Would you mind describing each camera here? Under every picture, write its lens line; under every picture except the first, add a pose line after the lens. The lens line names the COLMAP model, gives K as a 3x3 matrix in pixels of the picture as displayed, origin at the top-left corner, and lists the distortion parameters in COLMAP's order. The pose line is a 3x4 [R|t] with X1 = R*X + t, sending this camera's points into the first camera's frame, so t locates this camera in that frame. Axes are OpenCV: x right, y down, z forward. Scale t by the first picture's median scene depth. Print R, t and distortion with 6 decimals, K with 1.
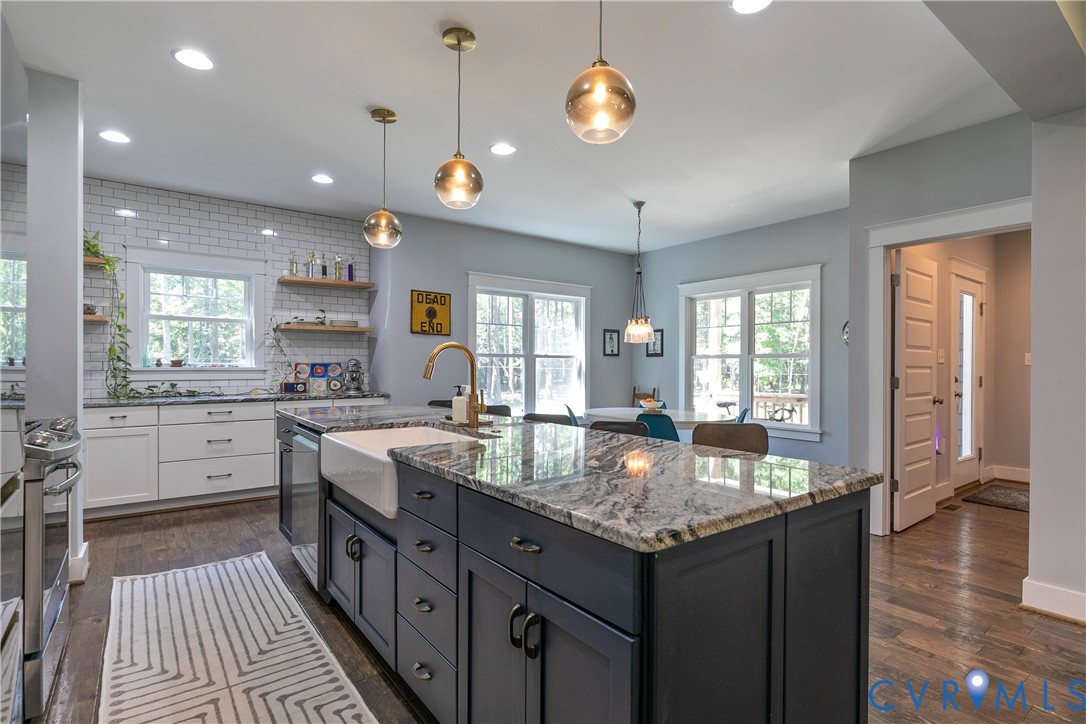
lens RADIAL K [[544.0, 0, 544.4], [0, 544.0, 360.6], [0, 0, 1]] dist [0.004623, 0.000314]
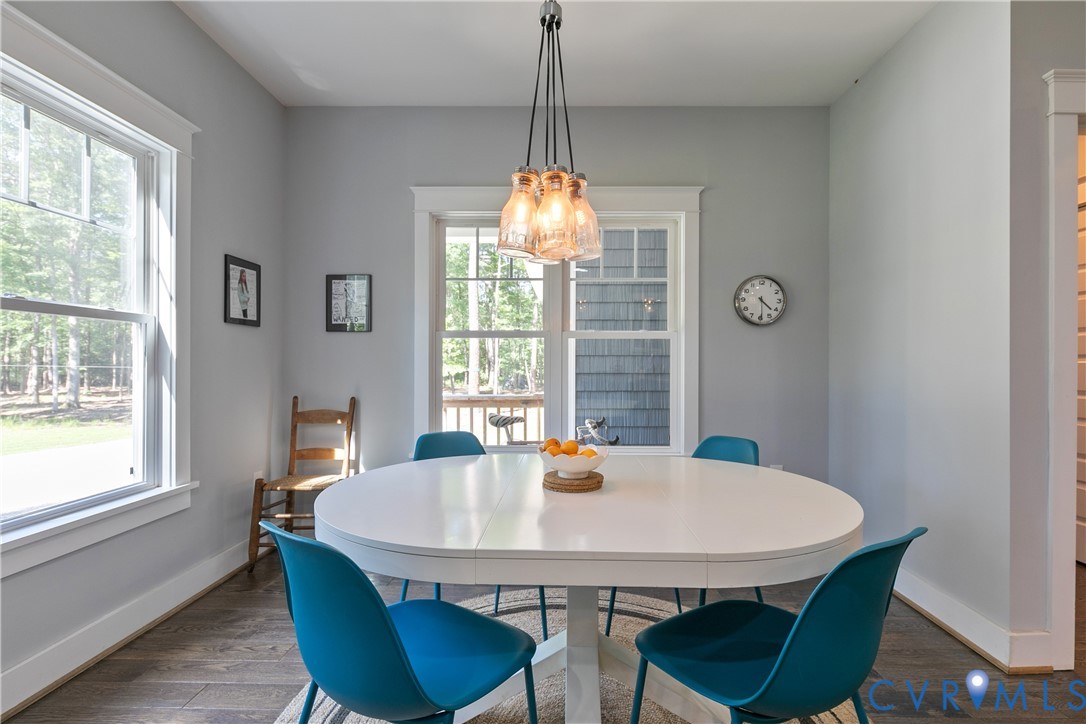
lens RADIAL K [[493.1, 0, 550.6], [0, 493.1, 361.4], [0, 0, 1]] dist [0.003262, -0.000539]
pose [[0.614243, 0.006342, 0.789092, -0.027356], [-0.012381, 0.999922, 0.001601, 0.015826], [-0.789020, -0.010753, 0.614273, 0.592327]]
